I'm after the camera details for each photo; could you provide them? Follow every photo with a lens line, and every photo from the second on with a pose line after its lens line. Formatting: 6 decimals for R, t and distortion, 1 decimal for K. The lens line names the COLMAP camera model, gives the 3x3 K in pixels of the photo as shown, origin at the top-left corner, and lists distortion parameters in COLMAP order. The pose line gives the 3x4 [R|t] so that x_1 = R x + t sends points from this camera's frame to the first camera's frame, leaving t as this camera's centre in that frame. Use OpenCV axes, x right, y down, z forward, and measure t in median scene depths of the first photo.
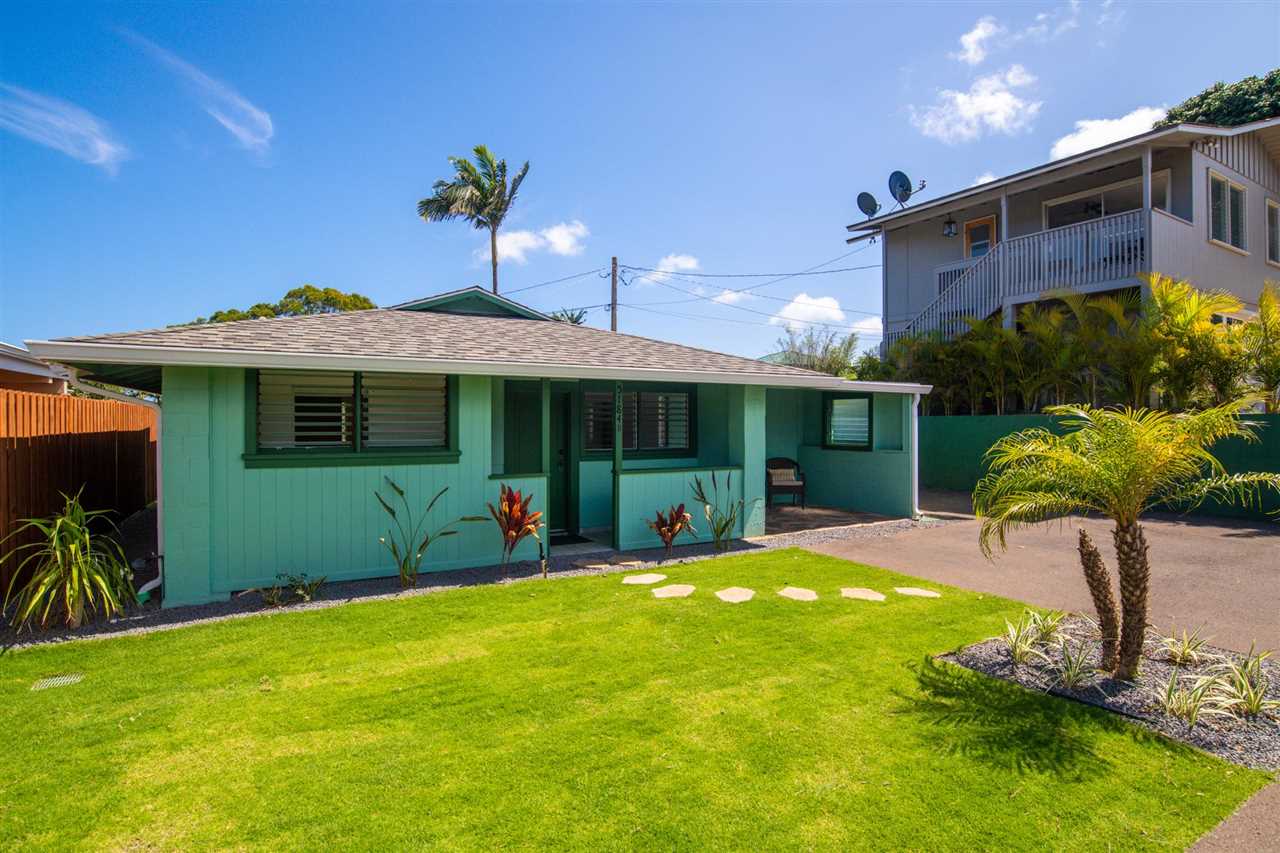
lens RADIAL K [[645.8, 0, 640.0], [0, 645.8, 426.5], [0, 0, 1]] dist [-0.047497, 0.027899]
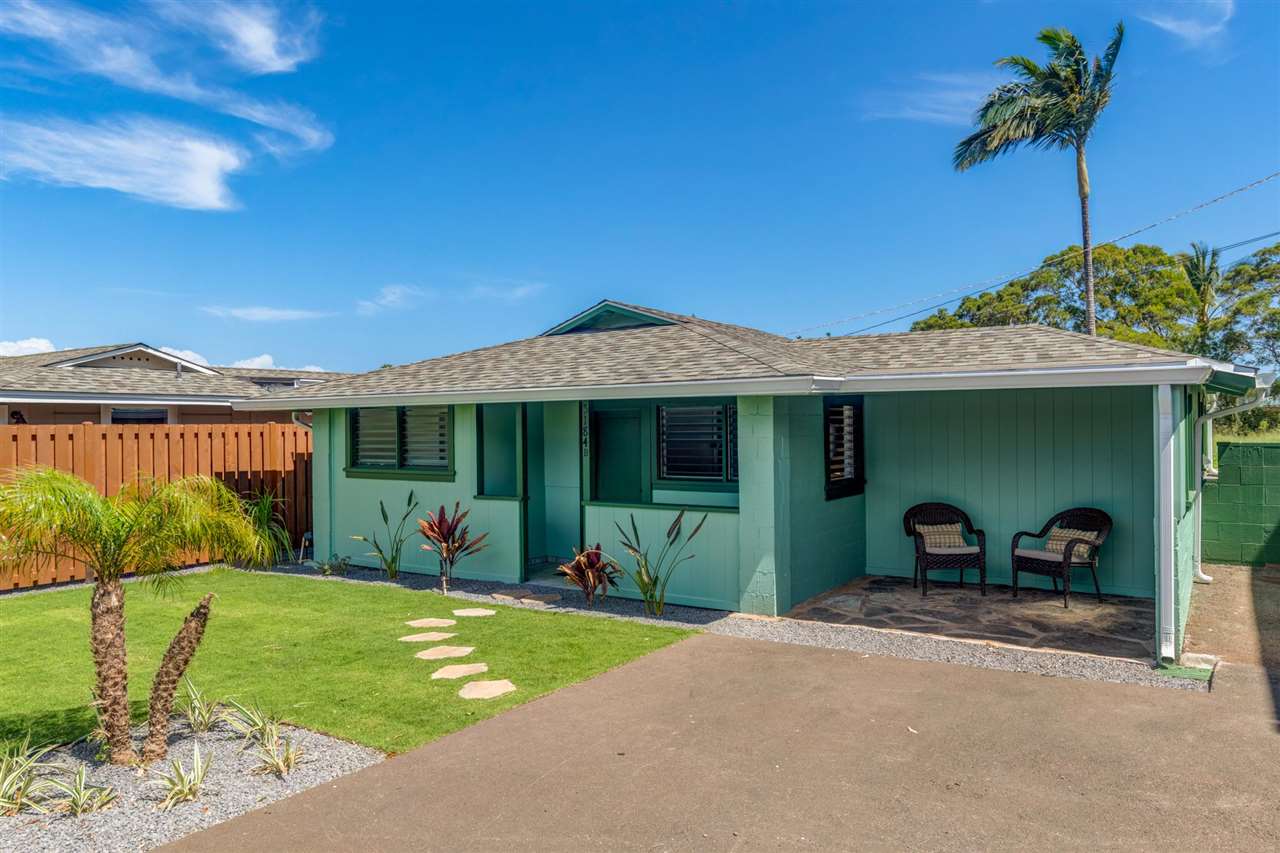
lens RADIAL K [[862.5, 0, 640.0], [0, 862.5, 426.5], [0, 0, 1]] dist [0.002340, -0.000017]
pose [[0.446967, -0.009640, -0.894499, 0.936119], [0.004687, 0.999953, -0.008435, -0.019367], [0.894538, -0.000422, 0.446991, 0.480248]]
